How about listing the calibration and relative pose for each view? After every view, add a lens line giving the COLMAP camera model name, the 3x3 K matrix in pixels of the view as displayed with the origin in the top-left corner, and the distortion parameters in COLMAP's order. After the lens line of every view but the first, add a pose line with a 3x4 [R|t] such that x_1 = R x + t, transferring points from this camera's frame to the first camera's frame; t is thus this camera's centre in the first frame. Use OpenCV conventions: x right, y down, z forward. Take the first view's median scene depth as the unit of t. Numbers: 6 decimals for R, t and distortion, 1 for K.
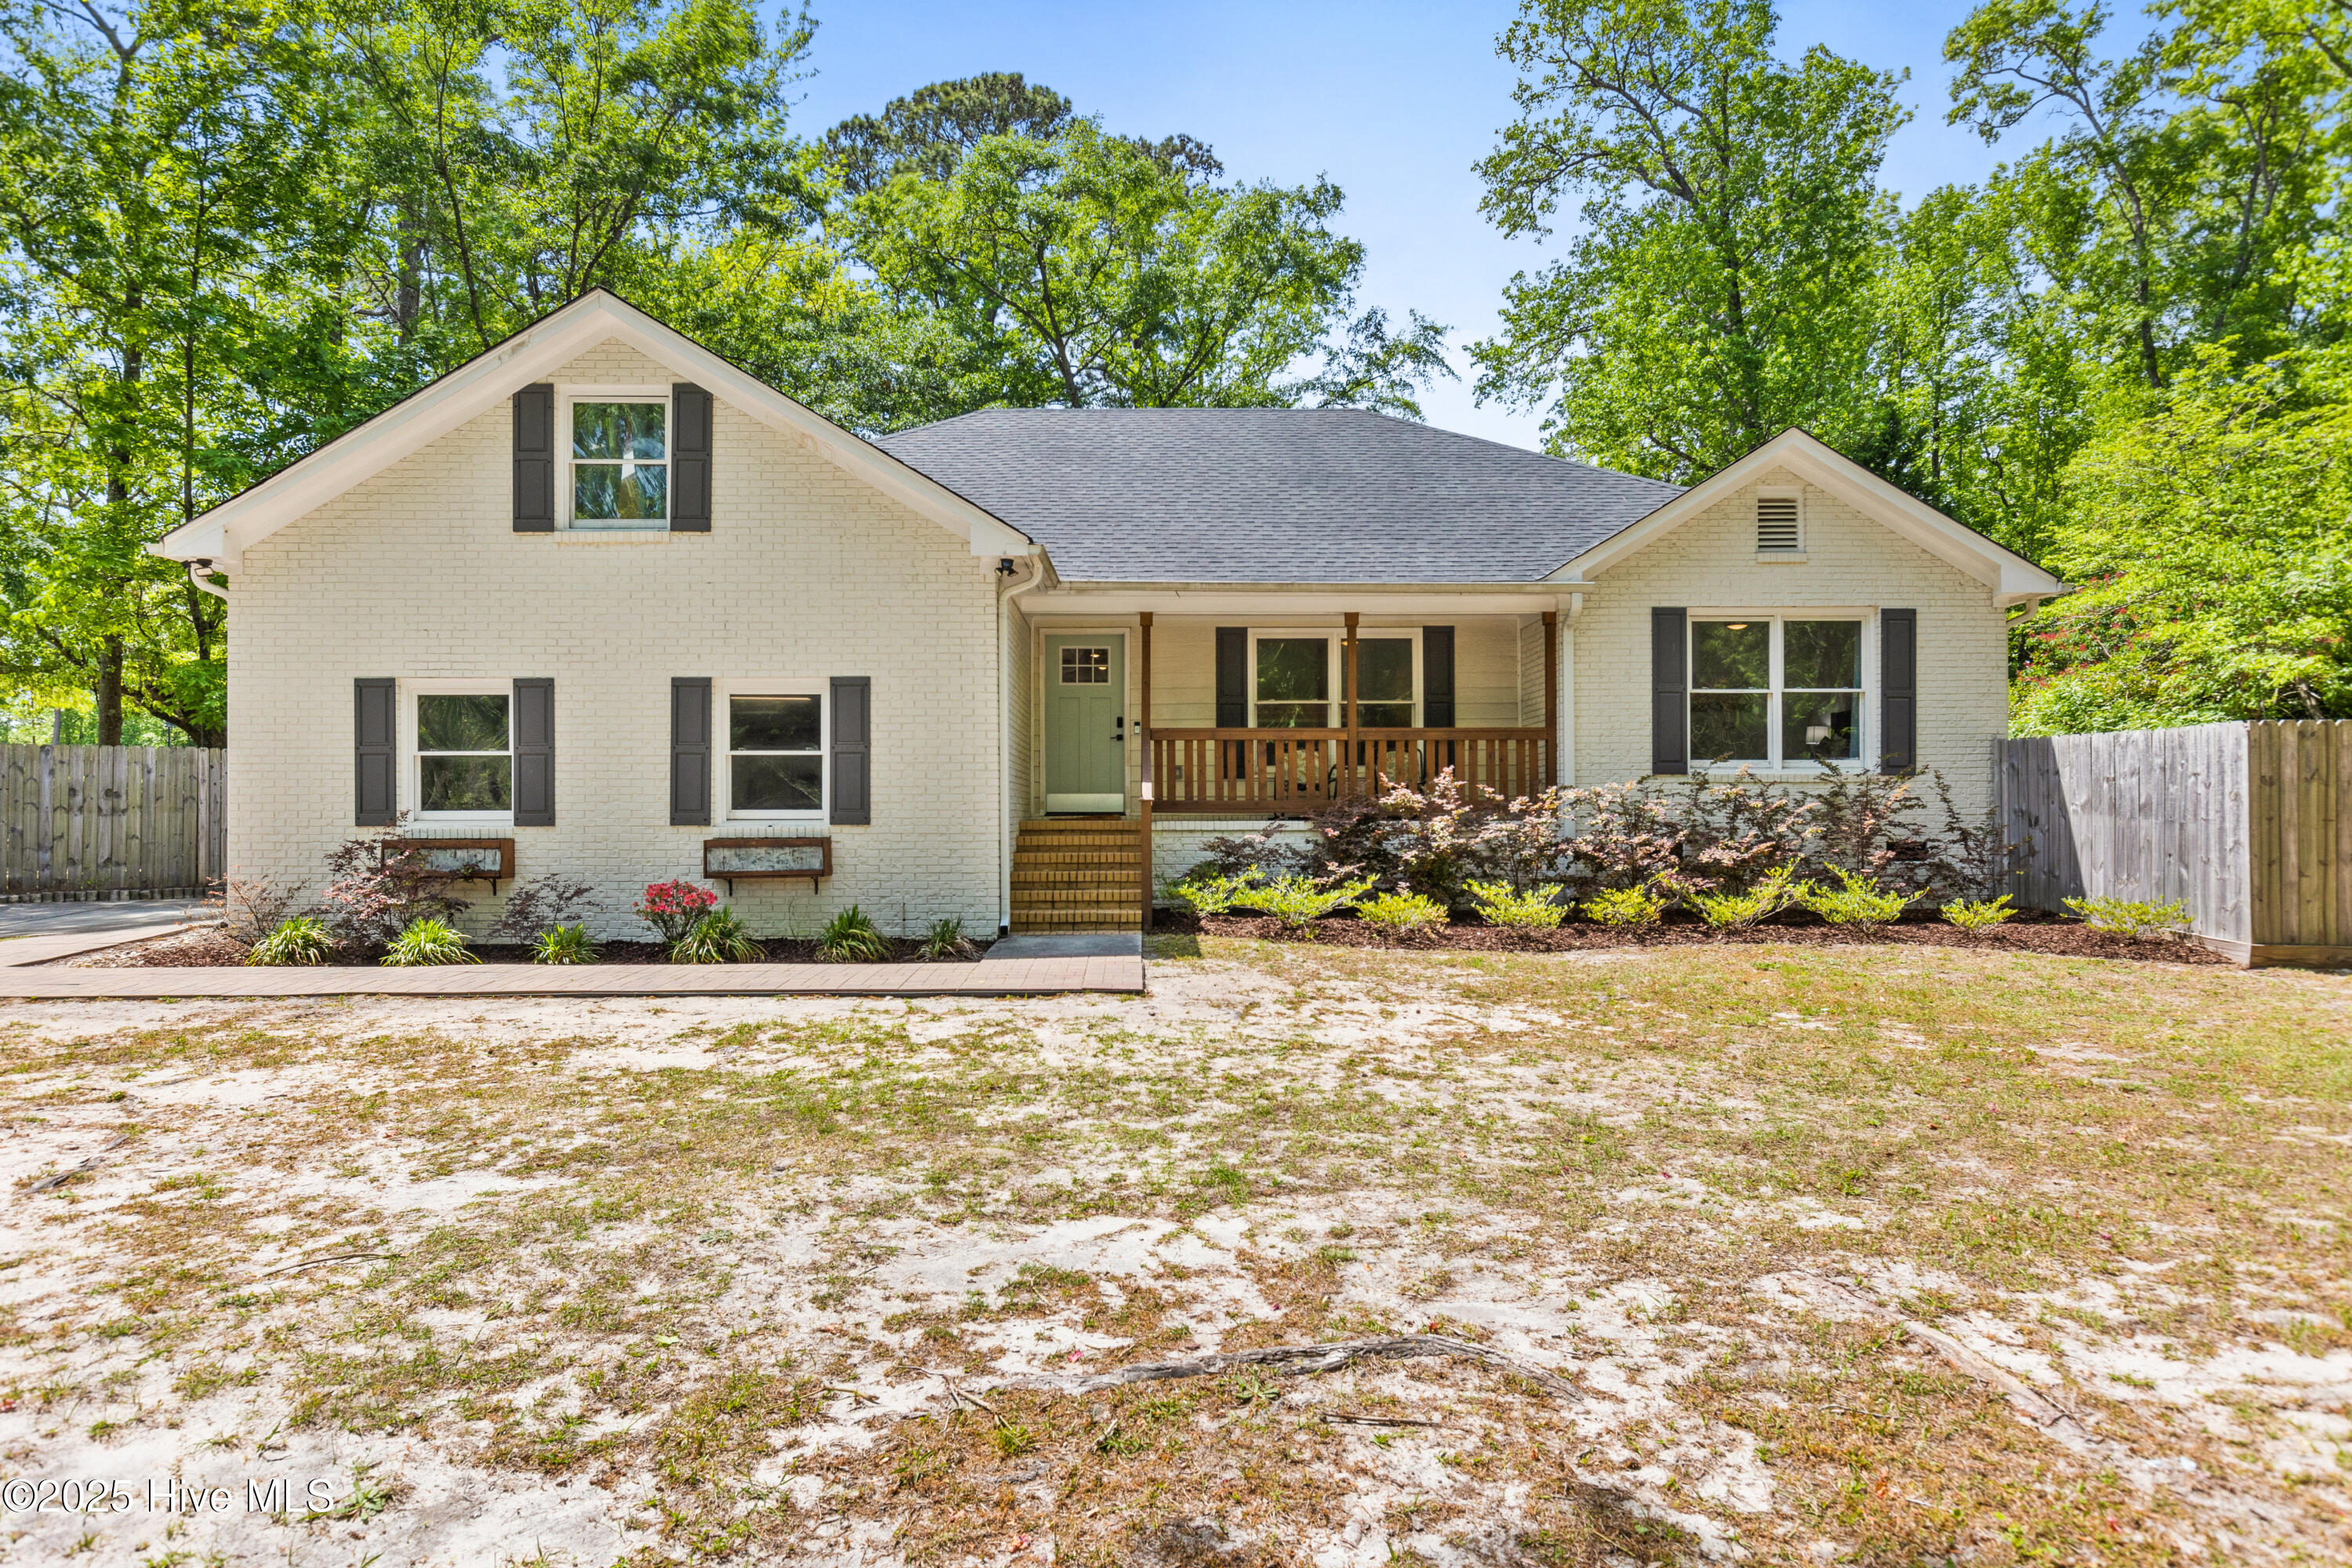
lens RADIAL K [[1356.8, 0, 1176.0], [0, 1356.8, 784.0], [0, 0, 1]] dist [0.001095, -0.001232]
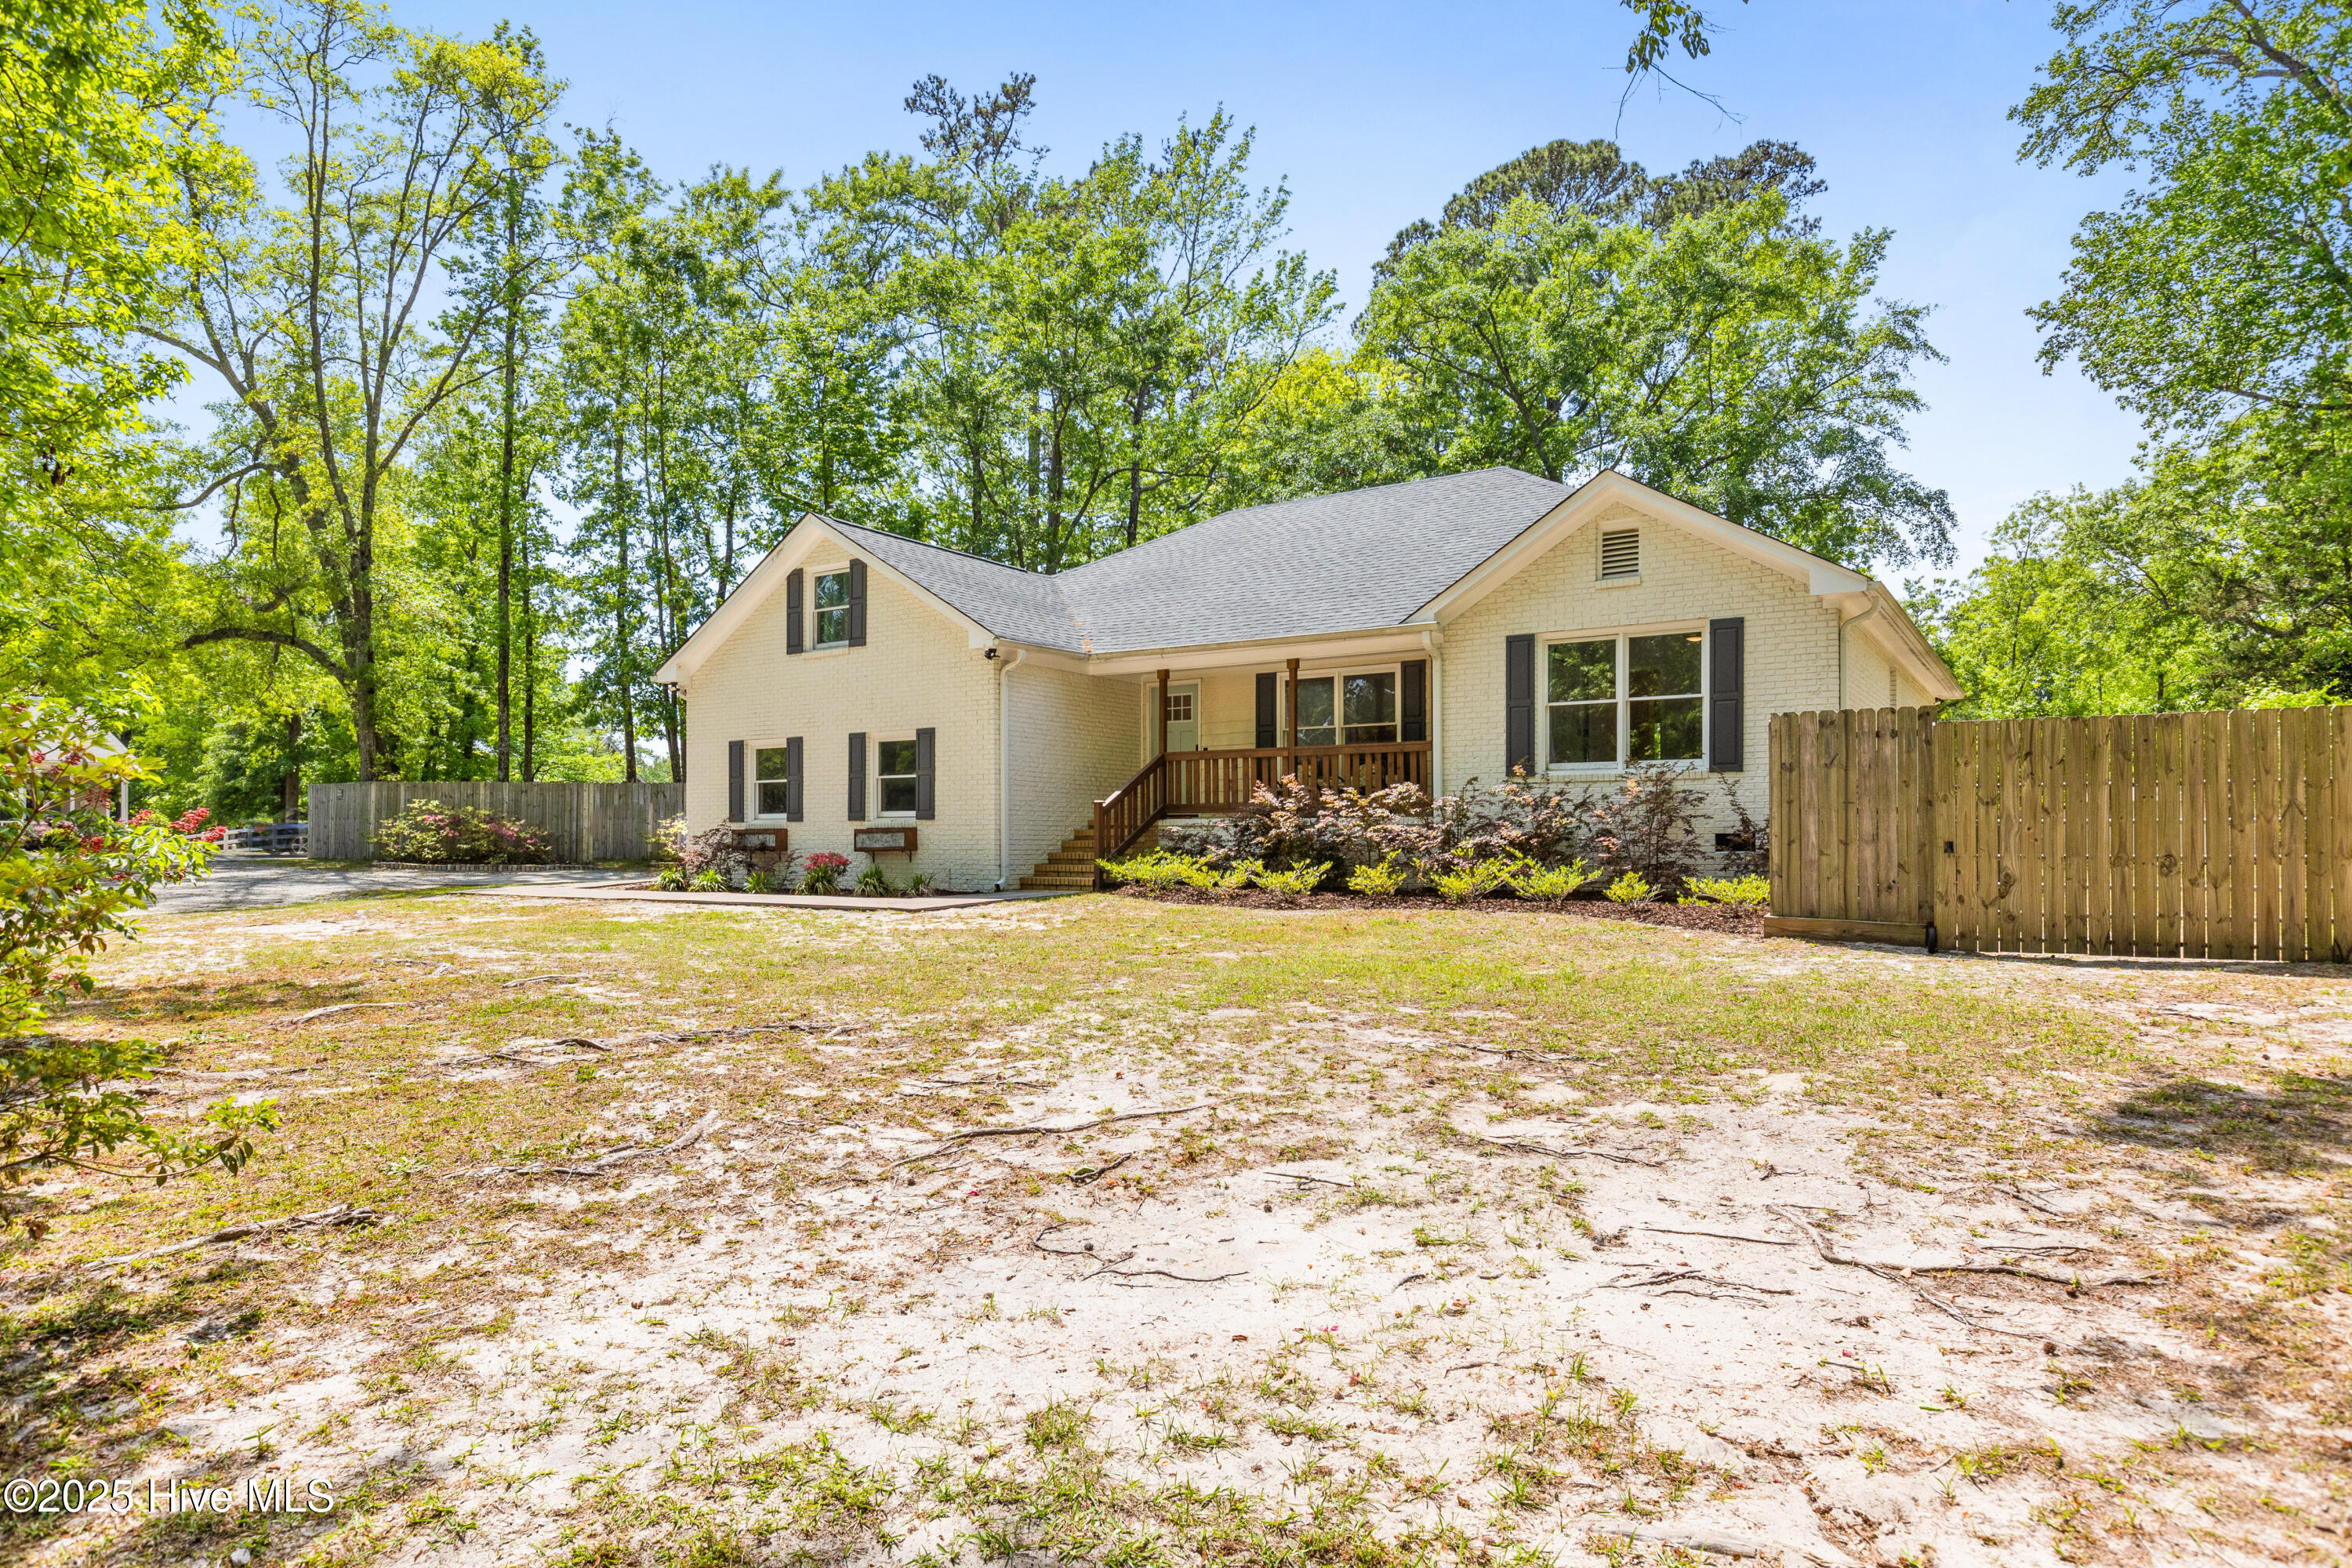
lens RADIAL K [[1356.8, 0, 1176.0], [0, 1356.8, 784.0], [0, 0, 1]] dist [0.001095, -0.001232]
pose [[0.823021, -0.021761, -0.567594, 0.903336], [0.007518, 0.999596, -0.027423, 0.033380], [0.567961, 0.018302, 0.822852, -0.157969]]
